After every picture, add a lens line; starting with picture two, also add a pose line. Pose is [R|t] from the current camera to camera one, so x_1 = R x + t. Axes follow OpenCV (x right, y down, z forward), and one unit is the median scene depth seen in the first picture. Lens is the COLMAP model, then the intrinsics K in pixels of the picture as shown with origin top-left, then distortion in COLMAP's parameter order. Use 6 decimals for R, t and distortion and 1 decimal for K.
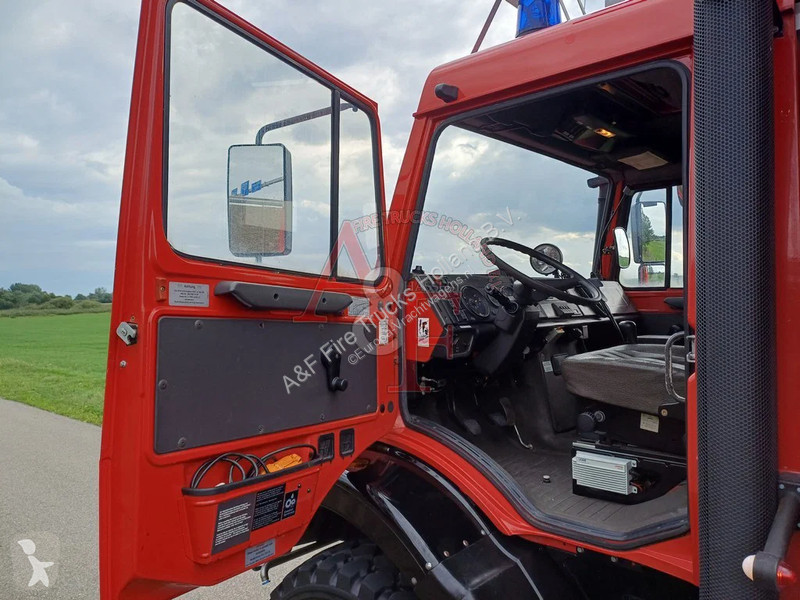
lens RADIAL K [[593.8, 0, 404.6], [0, 593.8, 275.8], [0, 0, 1]] dist [0.097155, -0.112307]
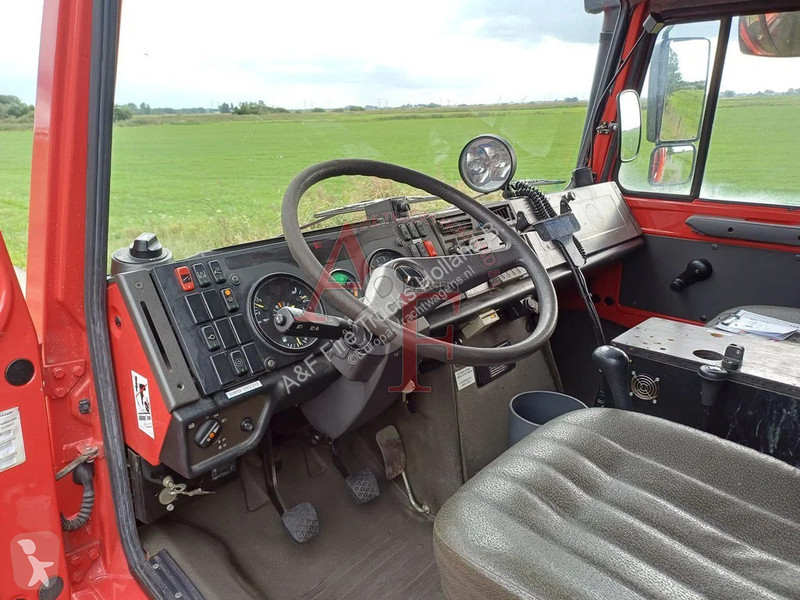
lens RADIAL K [[593.8, 0, 404.6], [0, 593.8, 275.8], [0, 0, 1]] dist [0.097155, -0.112307]
pose [[0.999967, 0.008133, 0.000395, 0.140649], [-0.007882, 0.954601, 0.297782, -0.081342], [0.002045, -0.297775, 0.954634, 0.383944]]
